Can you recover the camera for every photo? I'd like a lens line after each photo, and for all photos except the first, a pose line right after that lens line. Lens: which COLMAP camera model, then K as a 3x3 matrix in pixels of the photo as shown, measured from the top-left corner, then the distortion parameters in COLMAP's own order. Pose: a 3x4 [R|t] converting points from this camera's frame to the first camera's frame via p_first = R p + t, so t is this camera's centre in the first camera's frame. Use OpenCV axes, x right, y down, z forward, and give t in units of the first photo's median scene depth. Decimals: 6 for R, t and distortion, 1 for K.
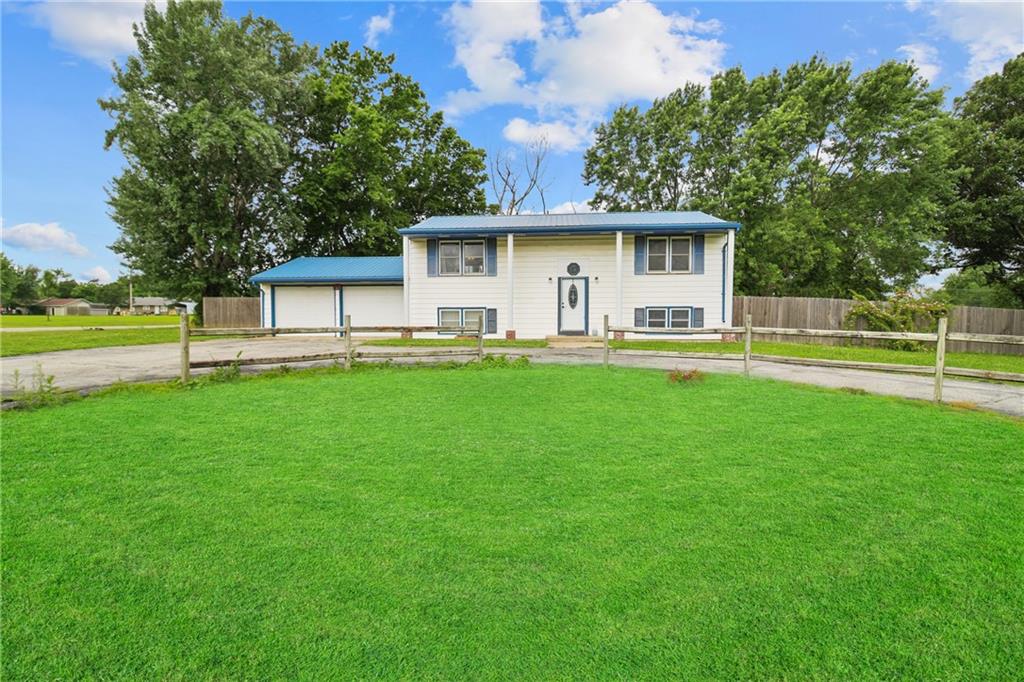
lens RADIAL K [[481.0, 0, 512.0], [0, 481.0, 341.0], [0, 0, 1]] dist [0.000147, 0.000033]
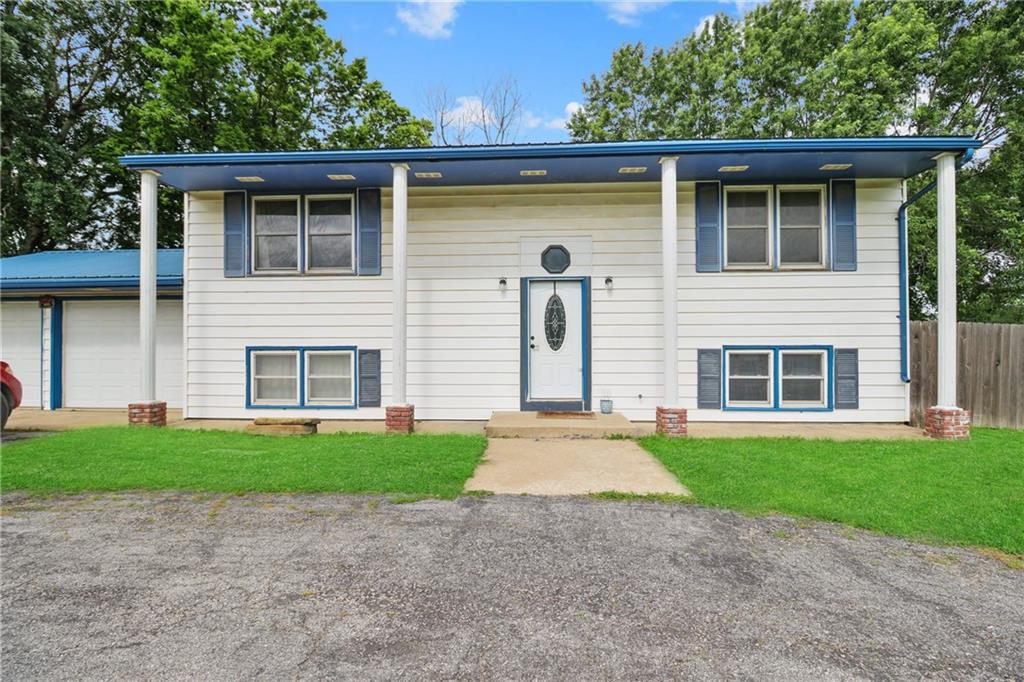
lens RADIAL K [[481.0, 0, 512.0], [0, 481.0, 341.0], [0, 0, 1]] dist [0.000147, 0.000033]
pose [[0.999266, -0.000173, 0.038311, 0.063561], [0.002379, 0.998340, -0.057543, -0.045284], [-0.038238, 0.057591, 0.997608, 0.507069]]
